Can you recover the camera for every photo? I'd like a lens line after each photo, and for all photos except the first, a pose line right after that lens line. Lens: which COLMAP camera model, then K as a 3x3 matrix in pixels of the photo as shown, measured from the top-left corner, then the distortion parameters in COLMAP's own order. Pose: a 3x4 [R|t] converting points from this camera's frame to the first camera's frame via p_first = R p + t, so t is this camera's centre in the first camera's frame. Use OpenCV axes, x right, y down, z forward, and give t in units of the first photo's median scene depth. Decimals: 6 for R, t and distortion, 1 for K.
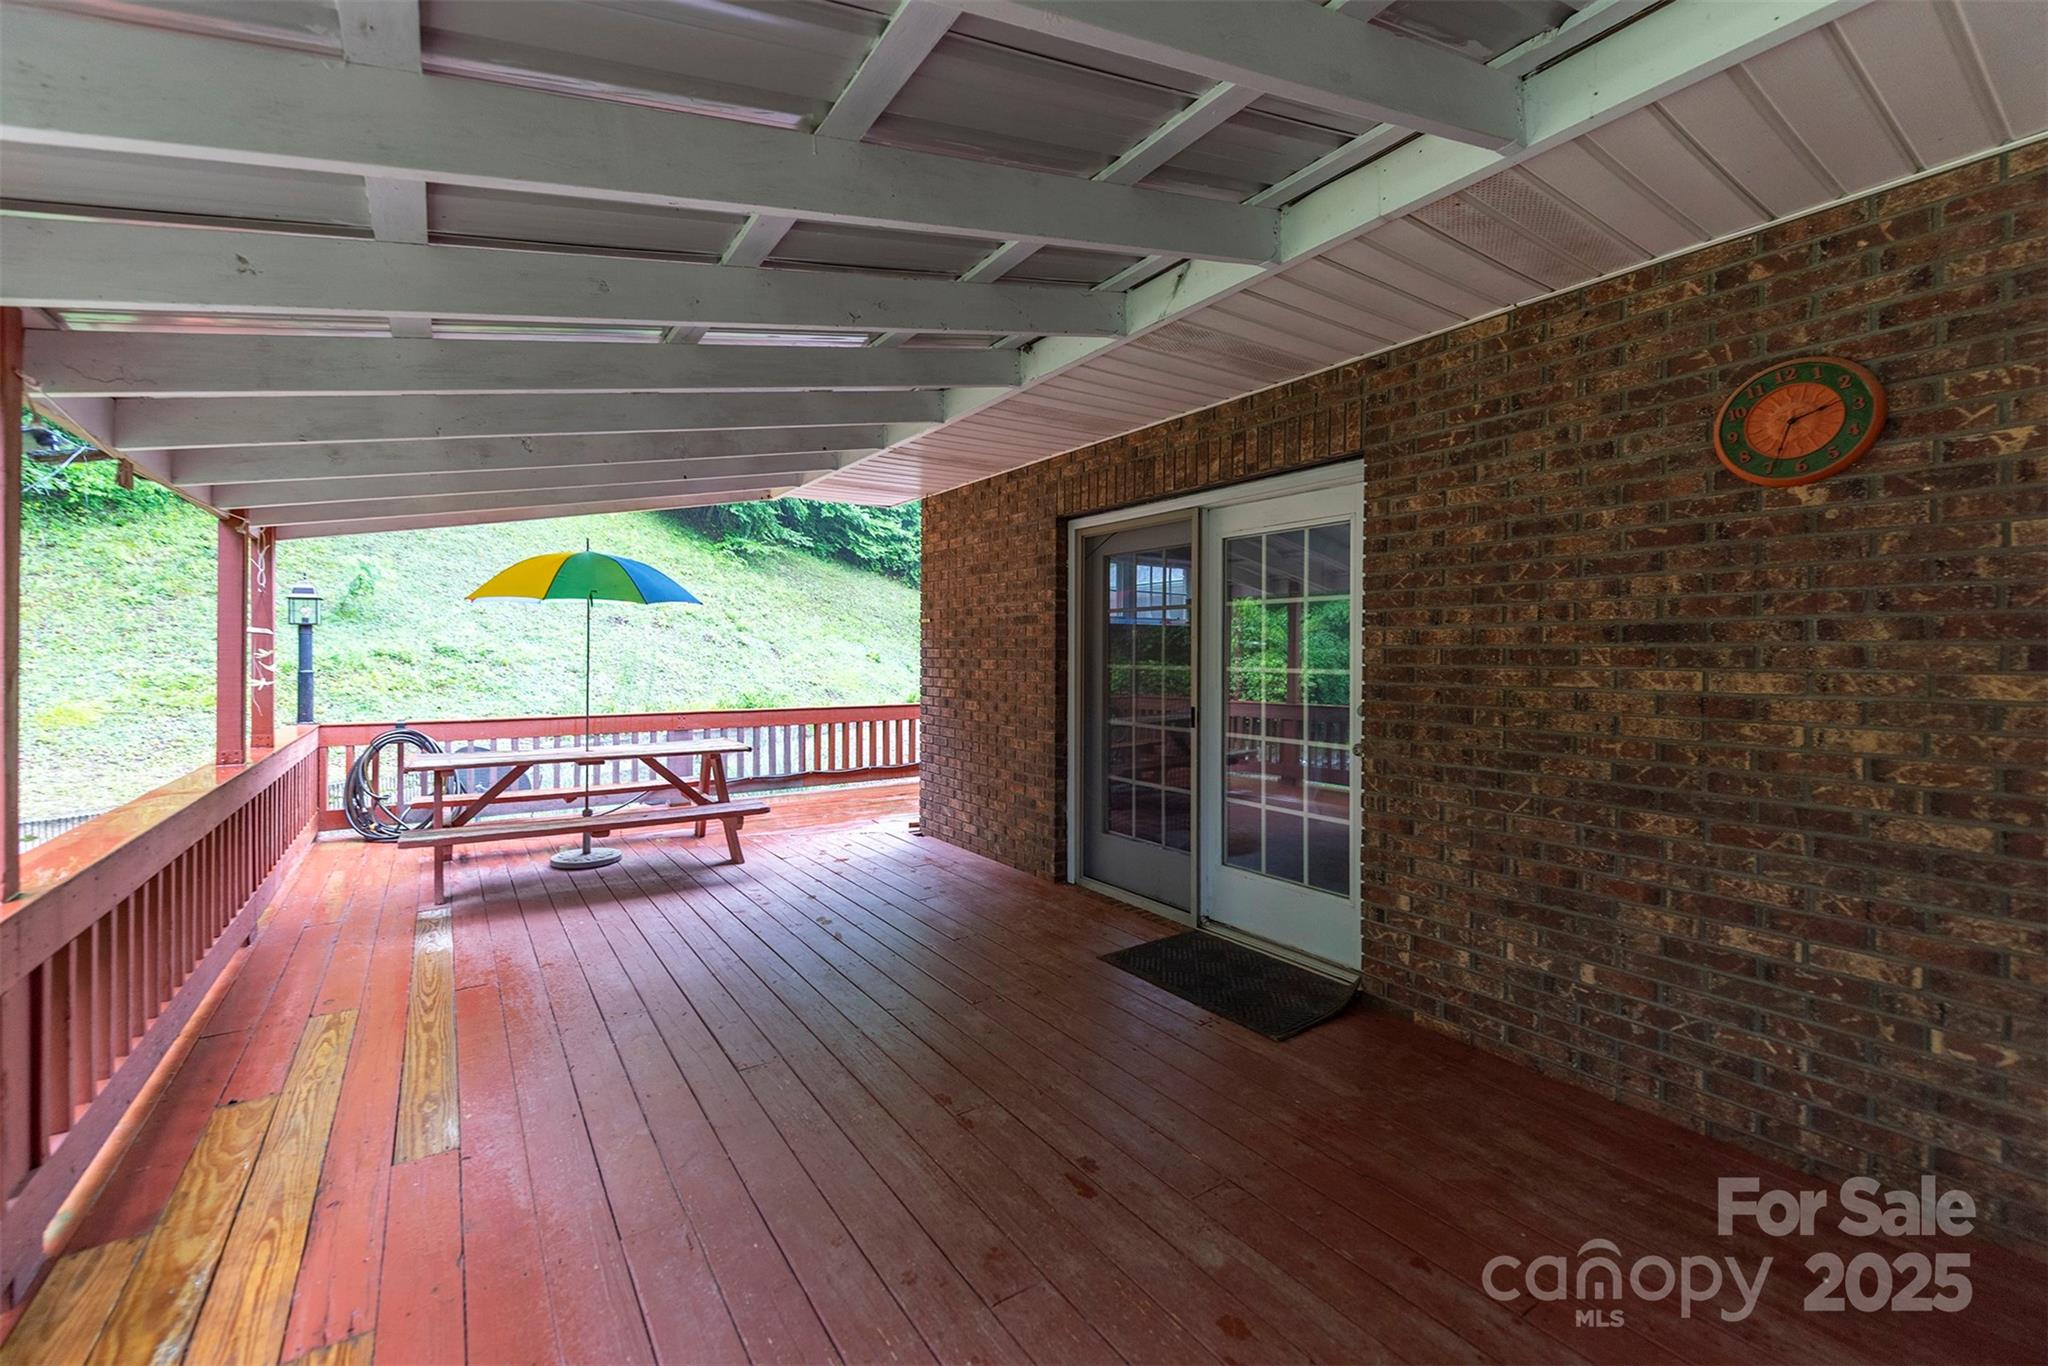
lens RADIAL K [[831.8, 0, 1026.5], [0, 831.8, 665.5], [0, 0, 1]] dist [0.000484, 0.000079]
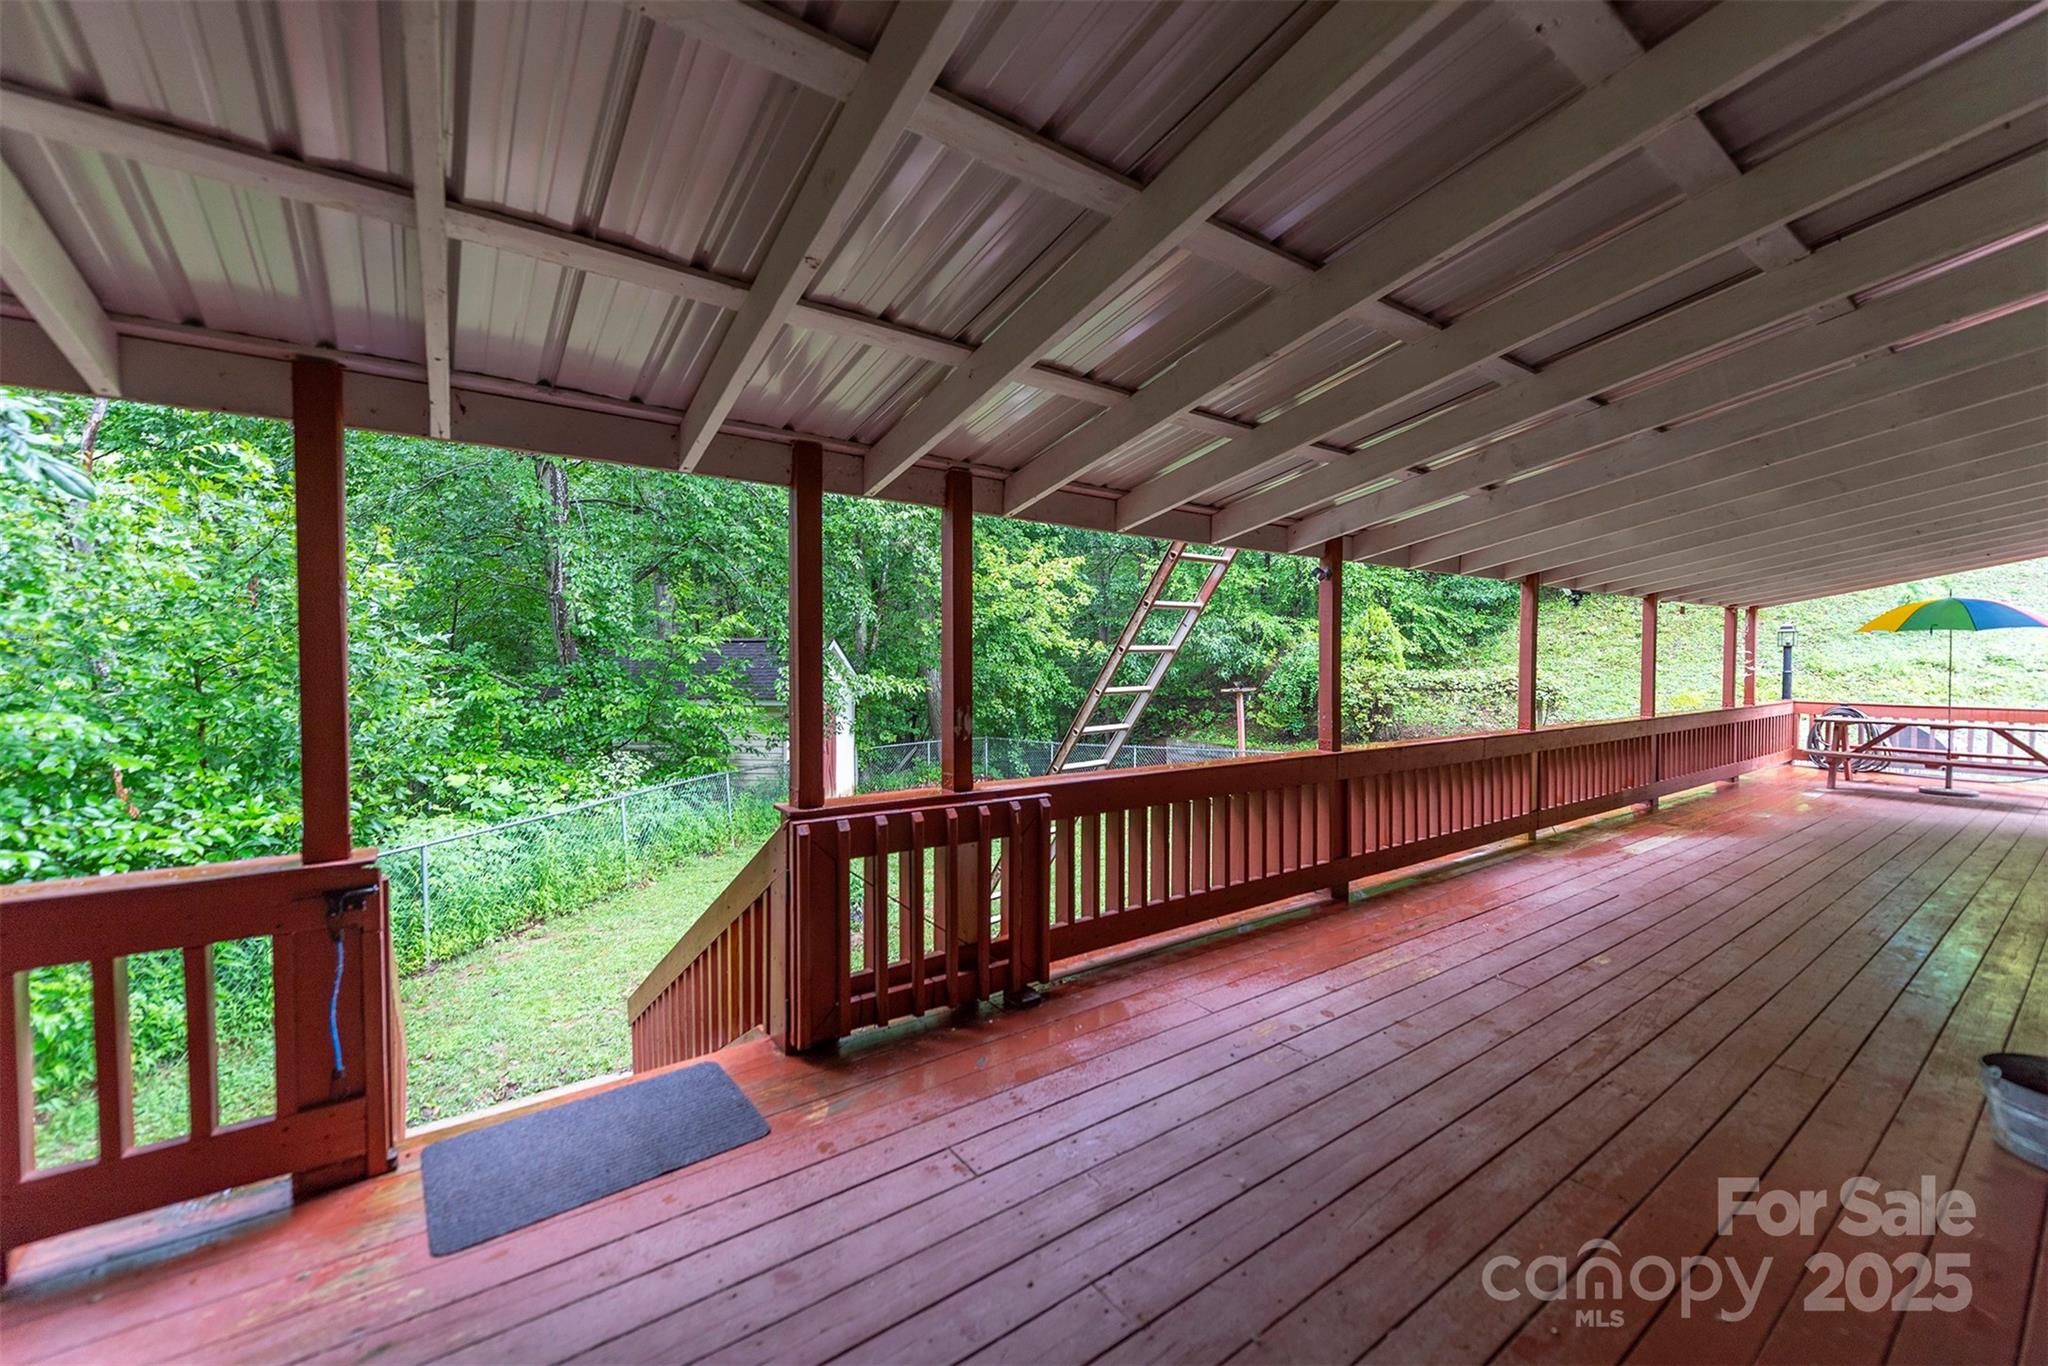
lens RADIAL K [[831.8, 0, 1026.5], [0, 831.8, 665.5], [0, 0, 1]] dist [0.000484, 0.000079]
pose [[0.037905, 0.003845, -0.999274, 0.429243], [-0.014299, 0.999892, 0.003305, 0.005709], [0.999179, 0.014164, 0.037956, -0.356699]]
